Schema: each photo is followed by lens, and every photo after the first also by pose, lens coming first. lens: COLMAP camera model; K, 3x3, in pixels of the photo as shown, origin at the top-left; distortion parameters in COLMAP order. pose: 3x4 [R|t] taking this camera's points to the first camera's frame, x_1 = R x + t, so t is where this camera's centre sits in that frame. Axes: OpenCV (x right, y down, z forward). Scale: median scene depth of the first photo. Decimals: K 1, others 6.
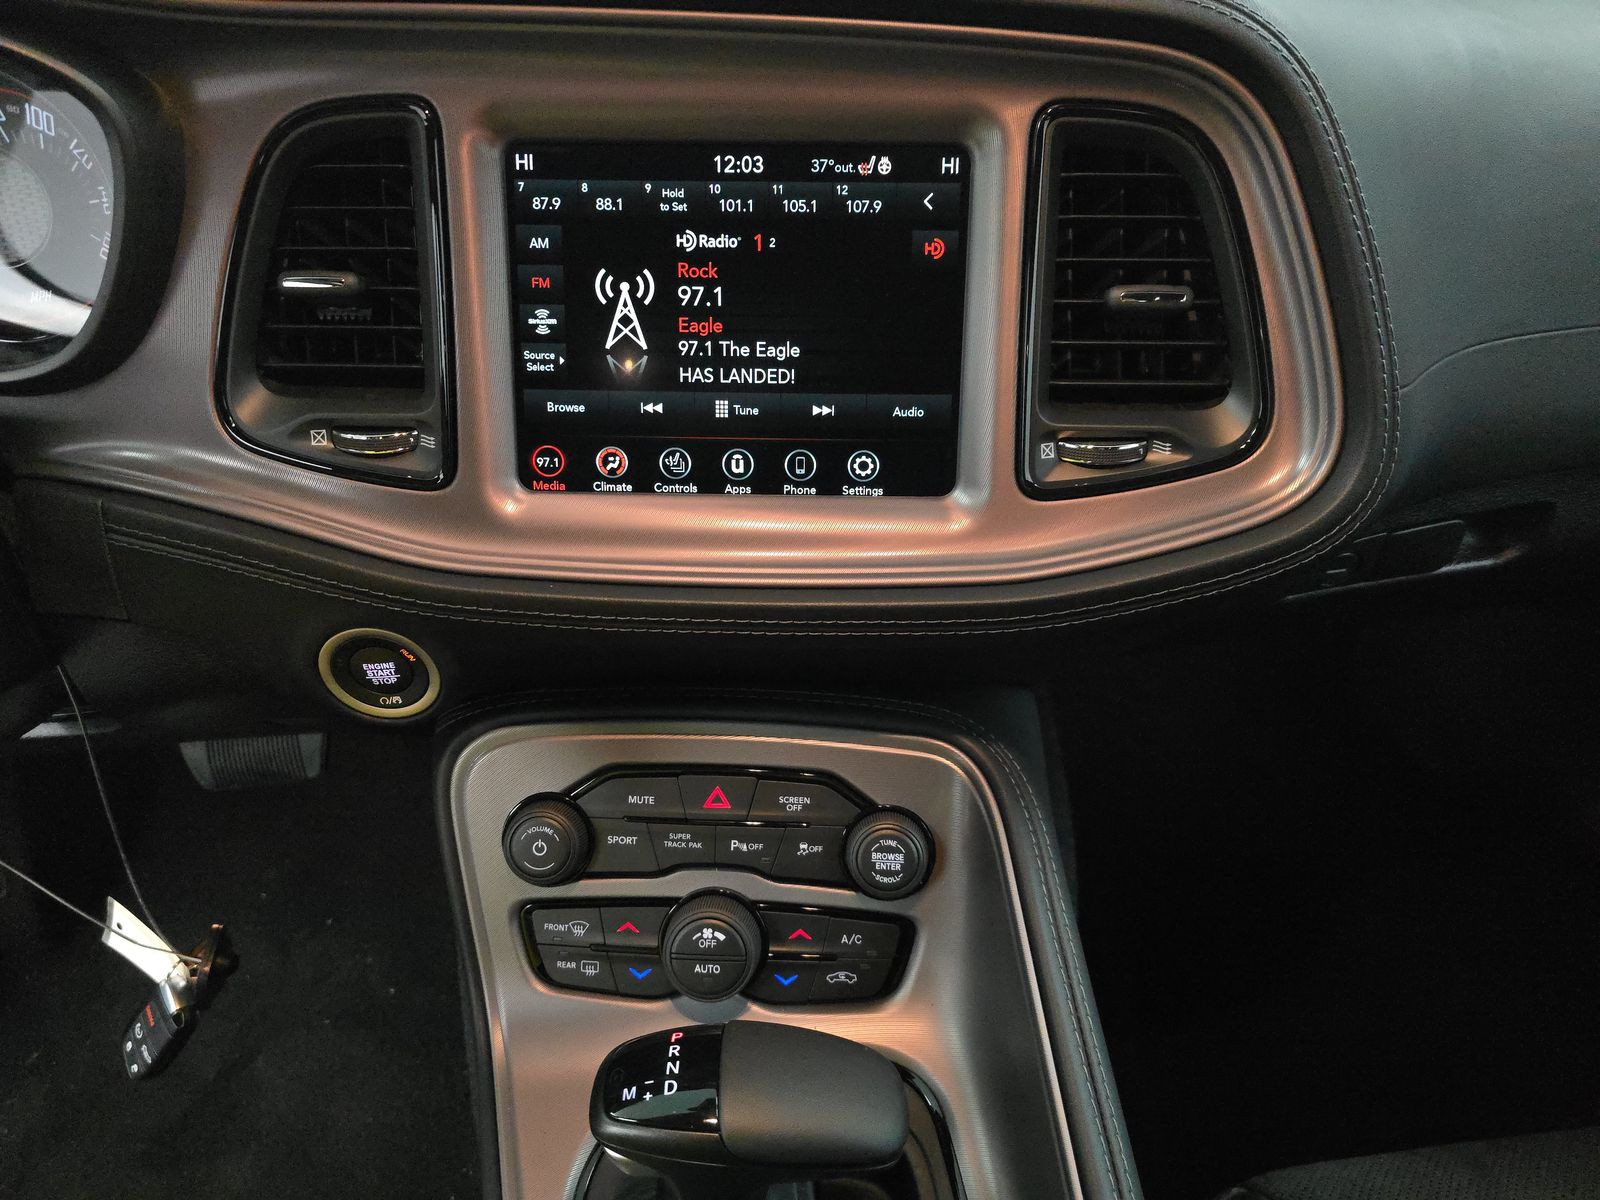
lens RADIAL K [[1072.5, 0, 800.0], [0, 1072.5, 600.0], [0, 0, 1]] dist [0.018987, -0.042553]
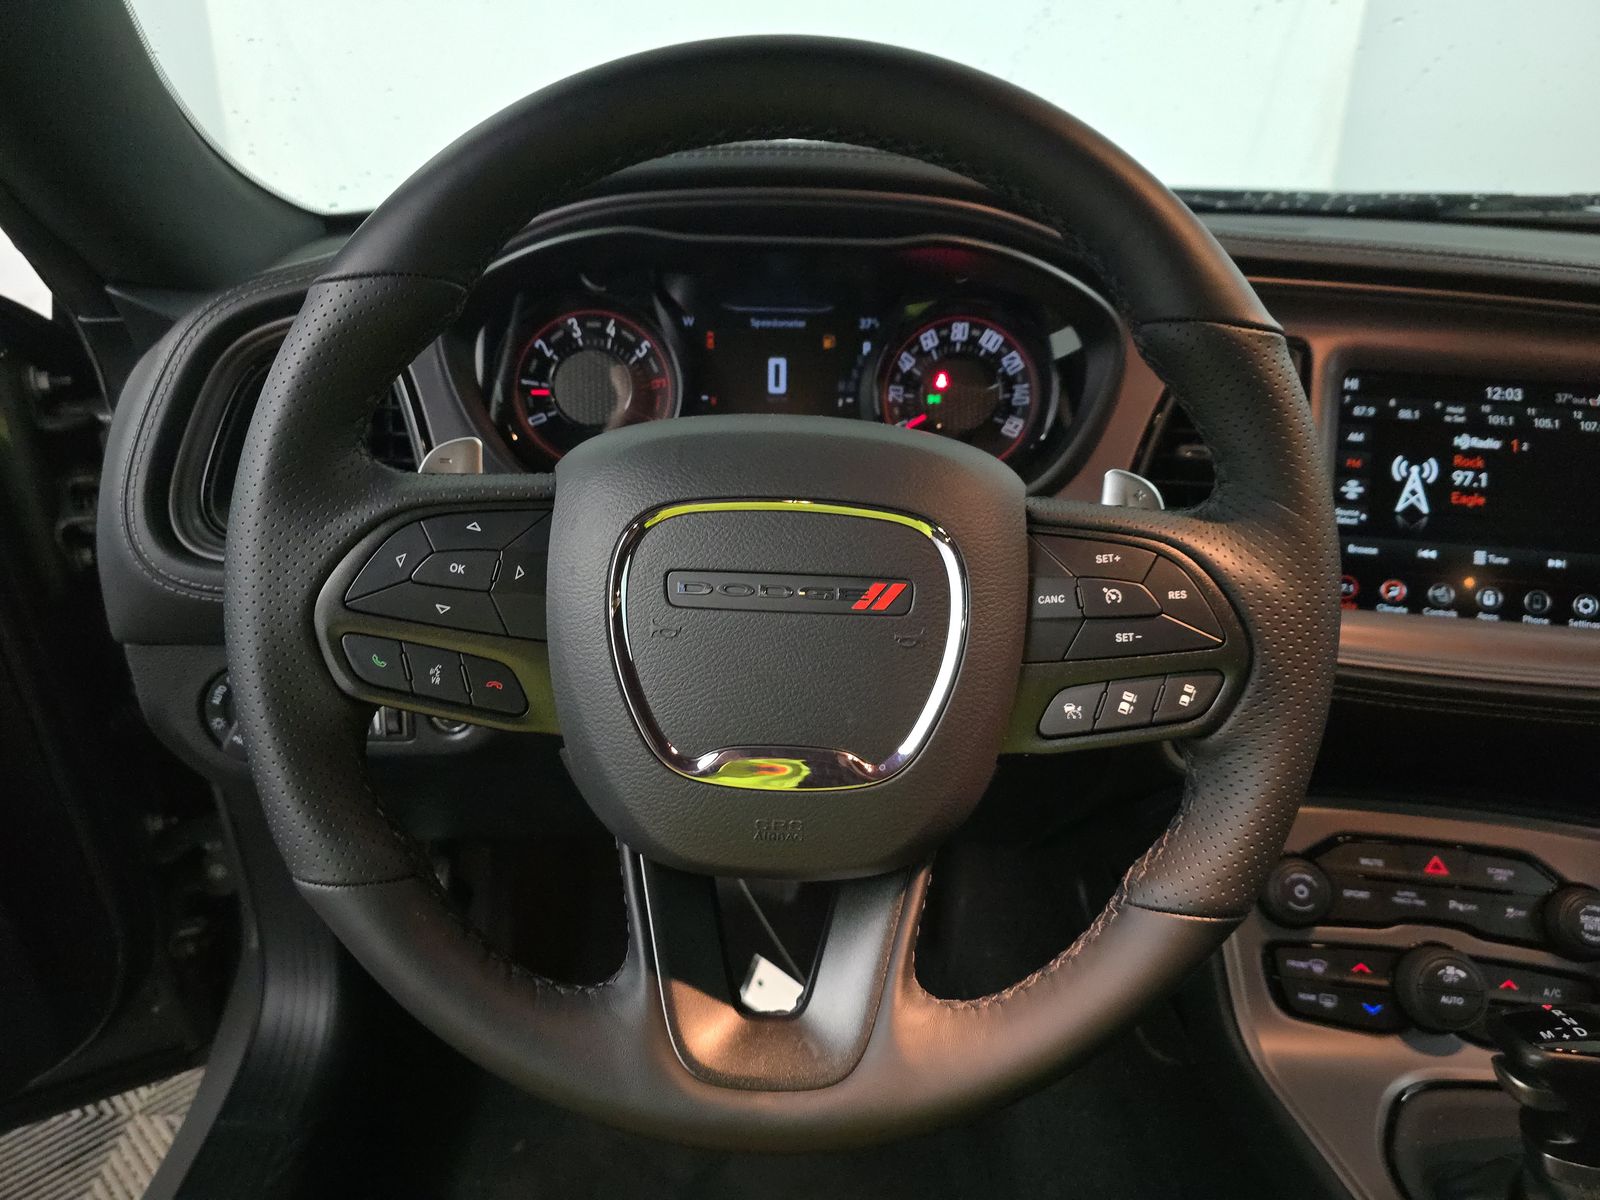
lens RADIAL K [[1072.5, 0, 800.0], [0, 1072.5, 600.0], [0, 0, 1]] dist [0.018987, -0.042553]
pose [[0.994417, 0.069461, -0.079438, -0.843508], [-0.086714, 0.966879, -0.240054, 0.286166], [0.060132, 0.245602, 0.967504, -0.380862]]
